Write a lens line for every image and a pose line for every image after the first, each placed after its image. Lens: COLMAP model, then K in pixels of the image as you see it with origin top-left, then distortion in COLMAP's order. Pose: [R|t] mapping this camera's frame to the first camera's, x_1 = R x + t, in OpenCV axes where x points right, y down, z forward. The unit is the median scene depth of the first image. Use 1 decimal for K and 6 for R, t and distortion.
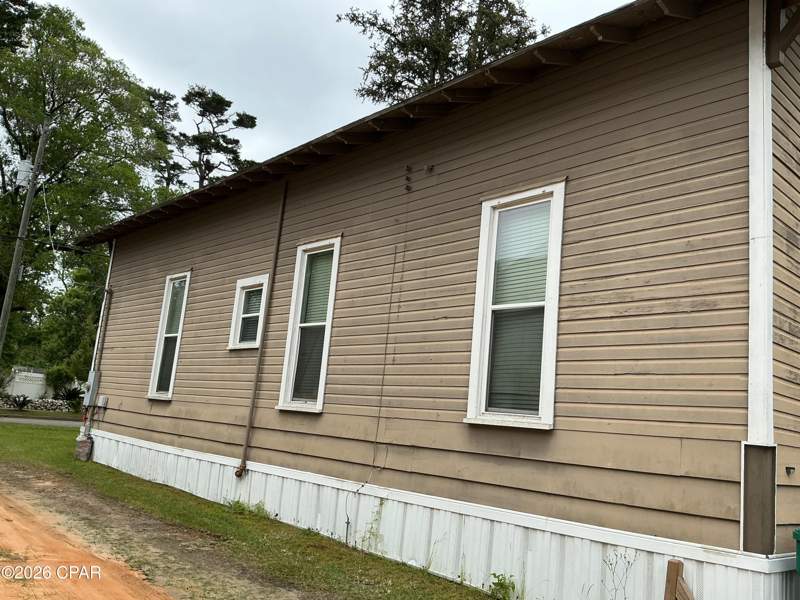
lens RADIAL K [[669.7, 0, 397.7], [0, 669.7, 296.0], [0, 0, 1]] dist [0.116155, -0.240726]
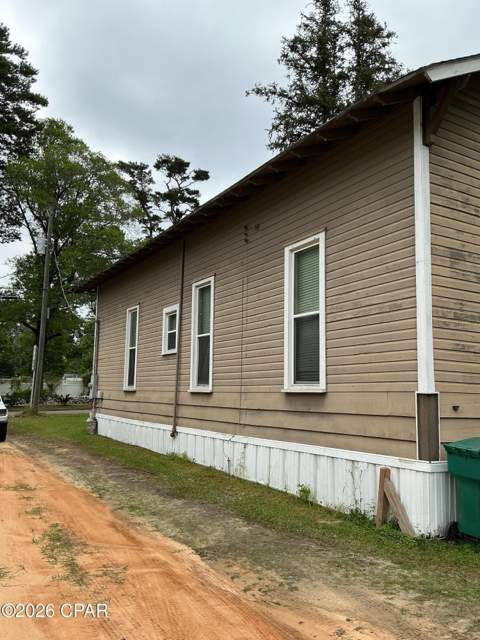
lens RADIAL K [[535.8, 0, 243.2], [0, 535.8, 318.1], [0, 0, 1]] dist [0.116155, -0.240726]
pose [[0.974506, -0.104204, -0.198692, 0.192403], [0.112110, 0.993275, 0.028930, -0.019862], [0.194341, -0.050468, 0.979635, -0.159436]]
